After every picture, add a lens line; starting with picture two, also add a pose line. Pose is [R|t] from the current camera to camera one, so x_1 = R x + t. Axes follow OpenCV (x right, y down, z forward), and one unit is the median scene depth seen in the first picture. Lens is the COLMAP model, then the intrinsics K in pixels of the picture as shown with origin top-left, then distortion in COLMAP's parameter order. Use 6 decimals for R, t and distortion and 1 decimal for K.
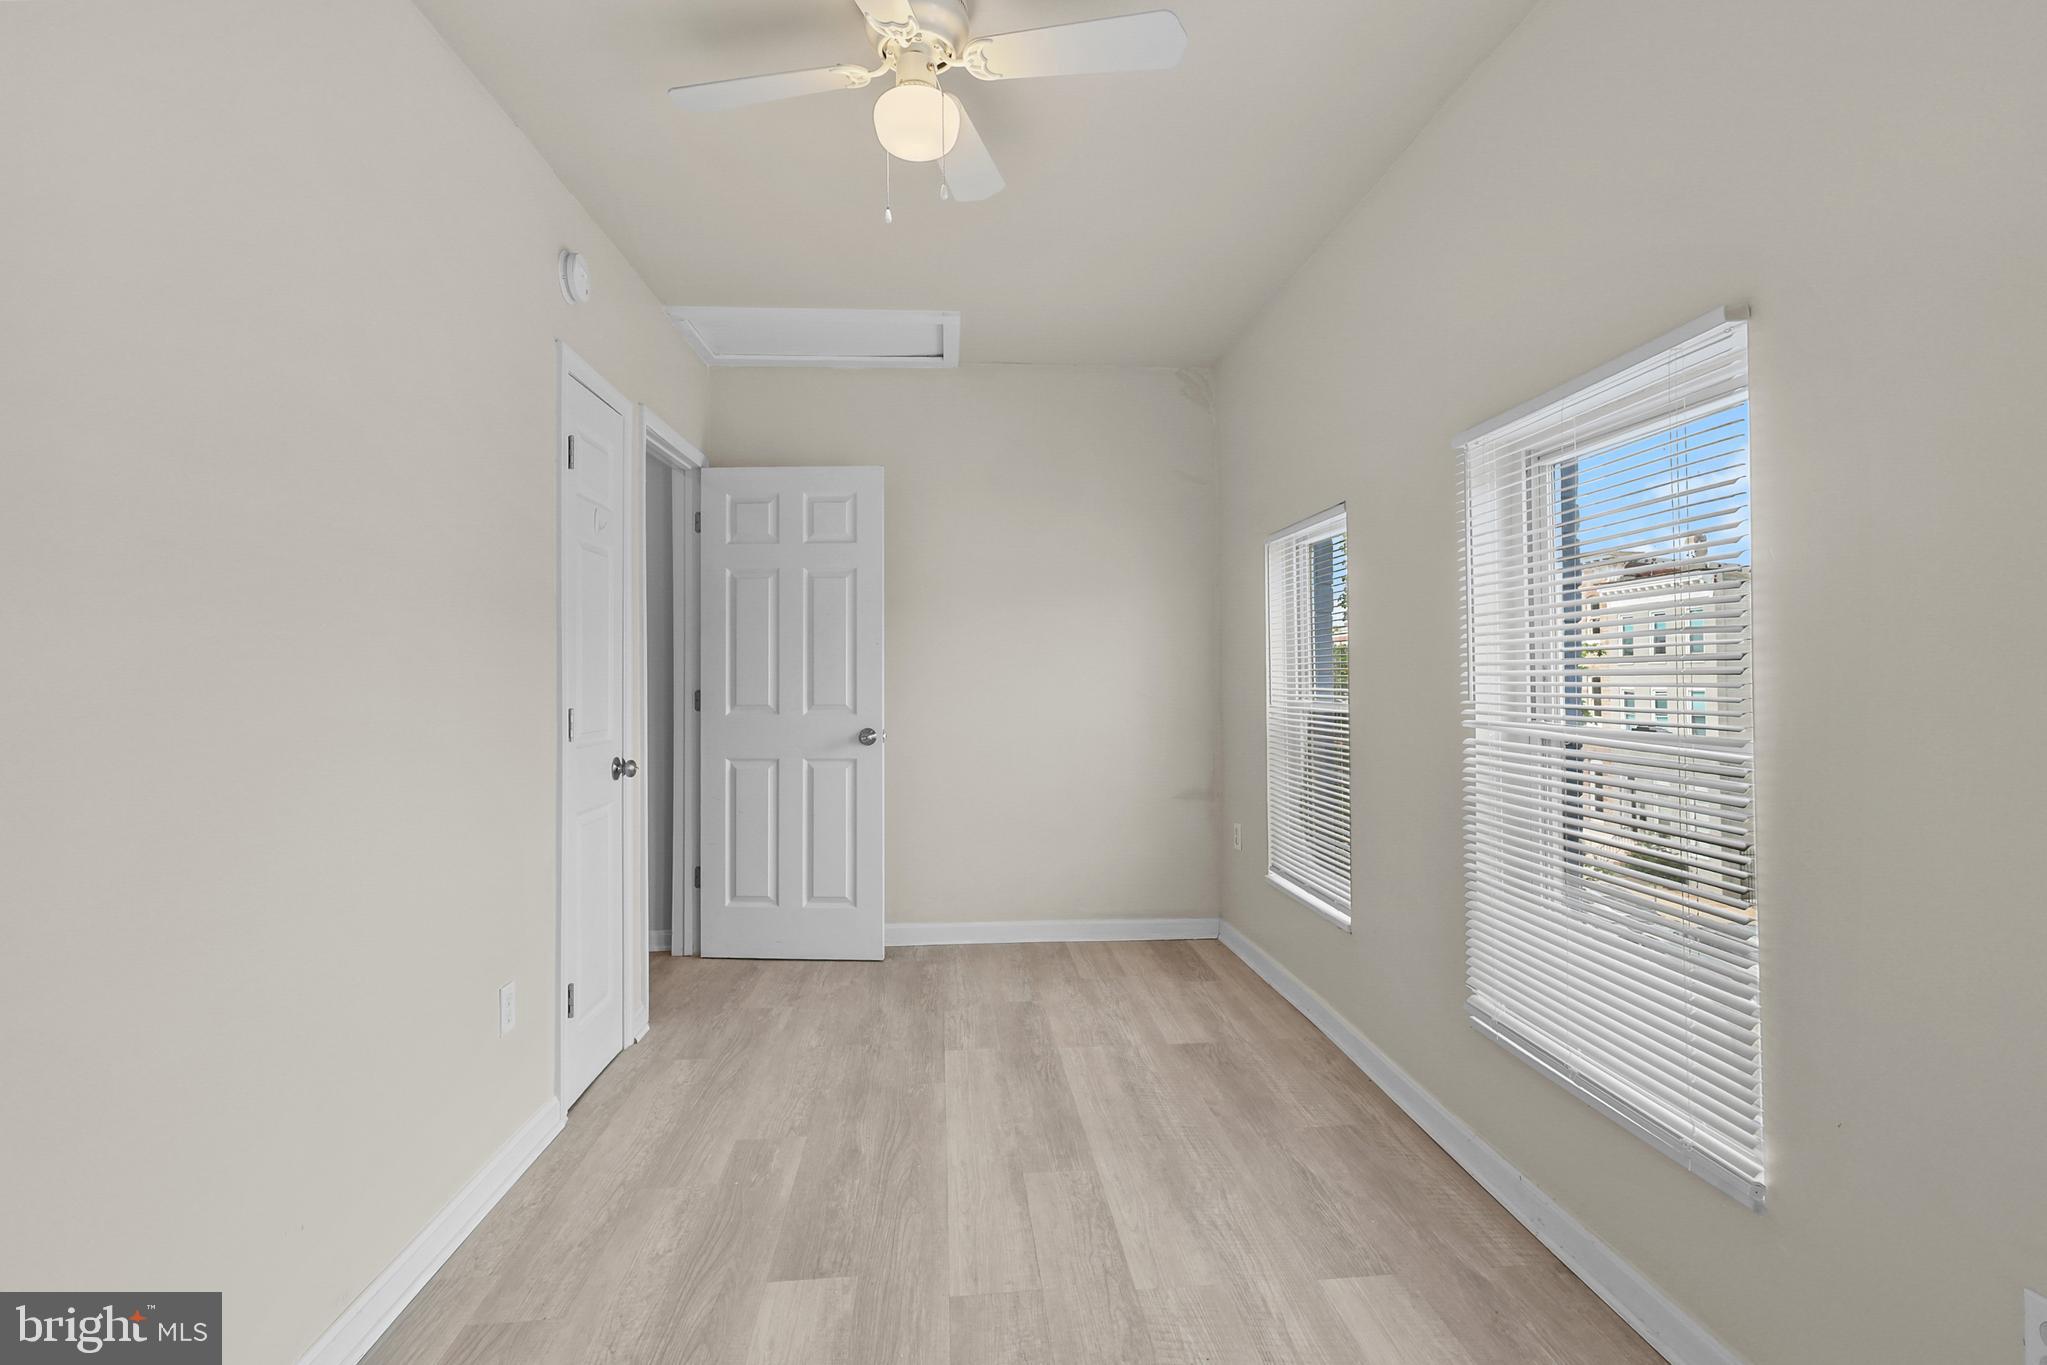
lens RADIAL K [[978.8, 0, 1023.8], [0, 978.8, 650.7], [0, 0, 1]] dist [-0.001707, -0.000164]
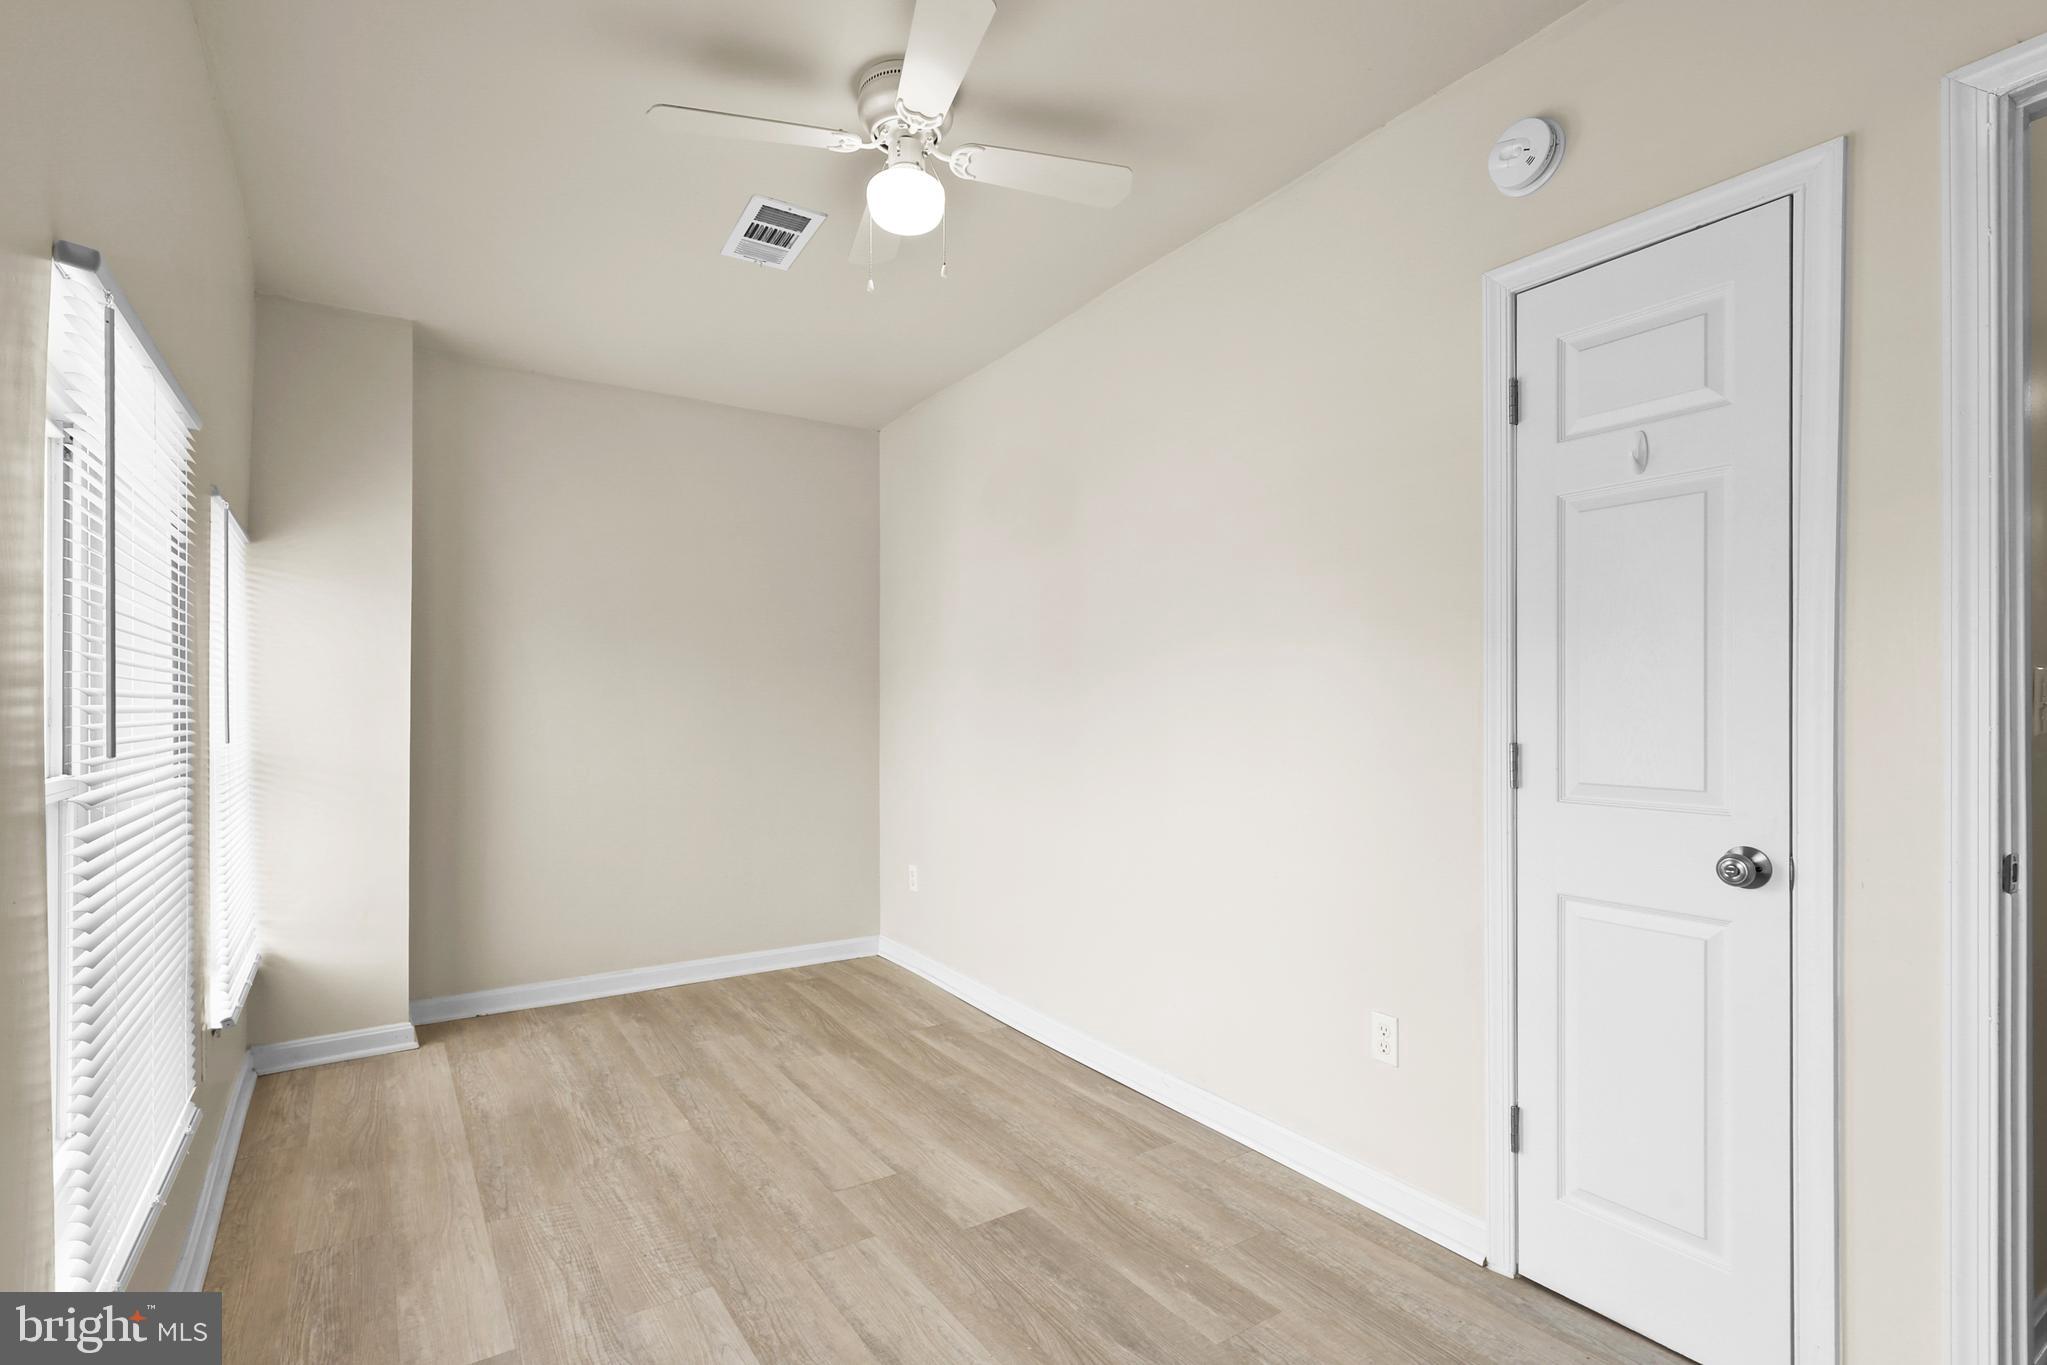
lens RADIAL K [[964.2, 0, 1020.5], [0, 964.2, 707.6], [0, 0, 1]] dist [0.002082, -0.000216]
pose [[-0.870802, 0.013014, -0.491462, 0.236939], [0.023209, 0.999623, -0.014654, 0.034320], [0.491086, -0.024167, -0.870776, 1.500278]]
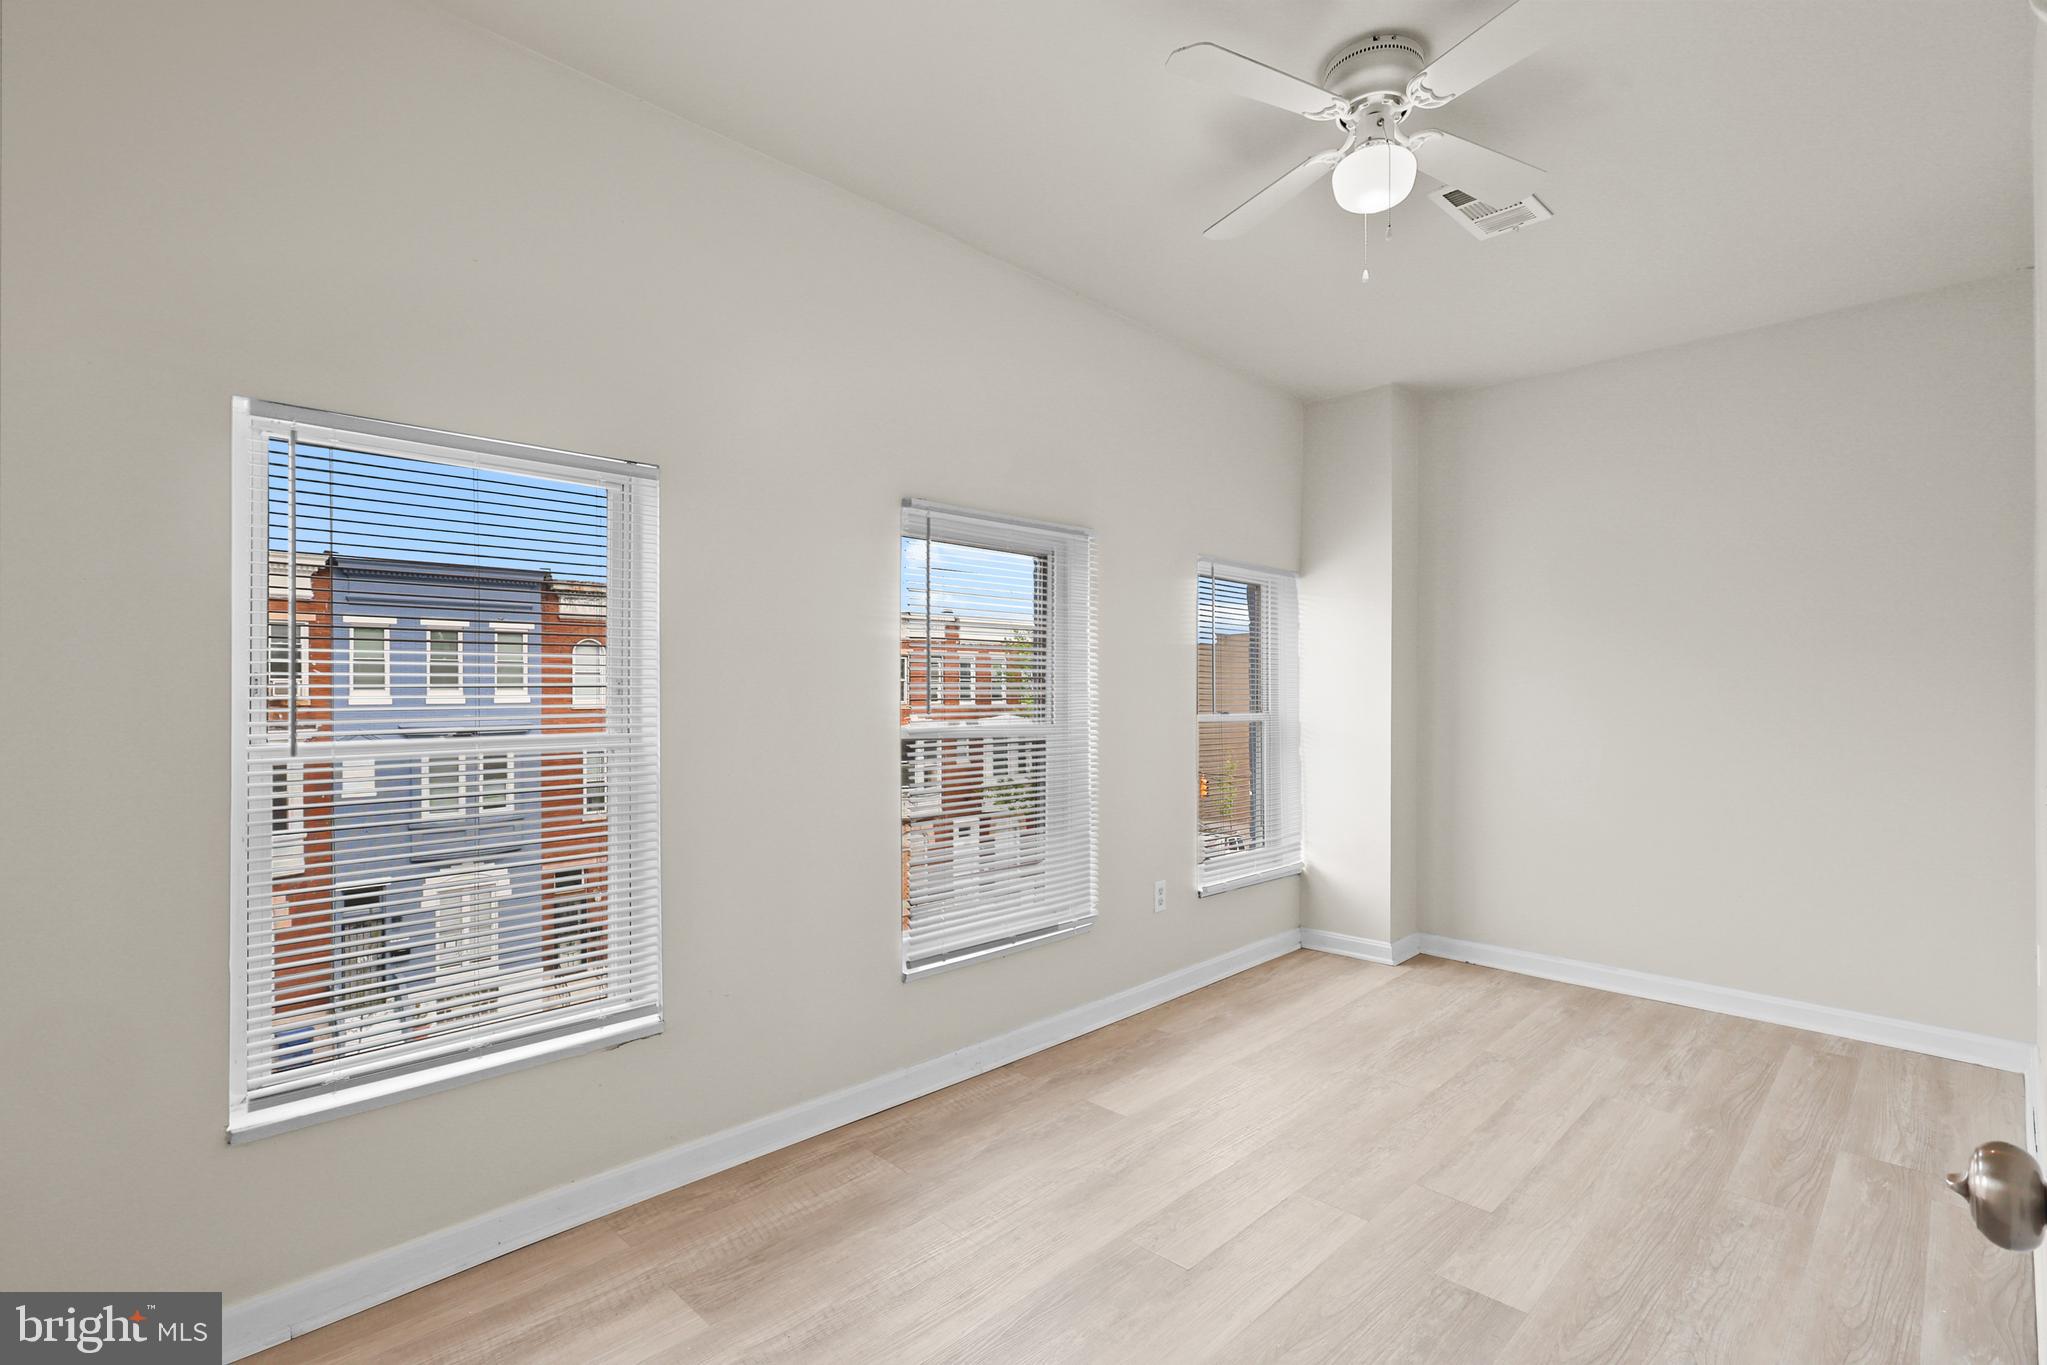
lens RADIAL K [[951.3, 0, 1023.5], [0, 951.3, 682.5], [0, 0, 1]] dist [-0.002064, -0.000299]
pose [[-0.641828, 0.021063, 0.766559, -0.496026], [-0.009801, 0.999316, -0.035665, 0.042810], [-0.766786, -0.030404, -0.641182, 1.470862]]
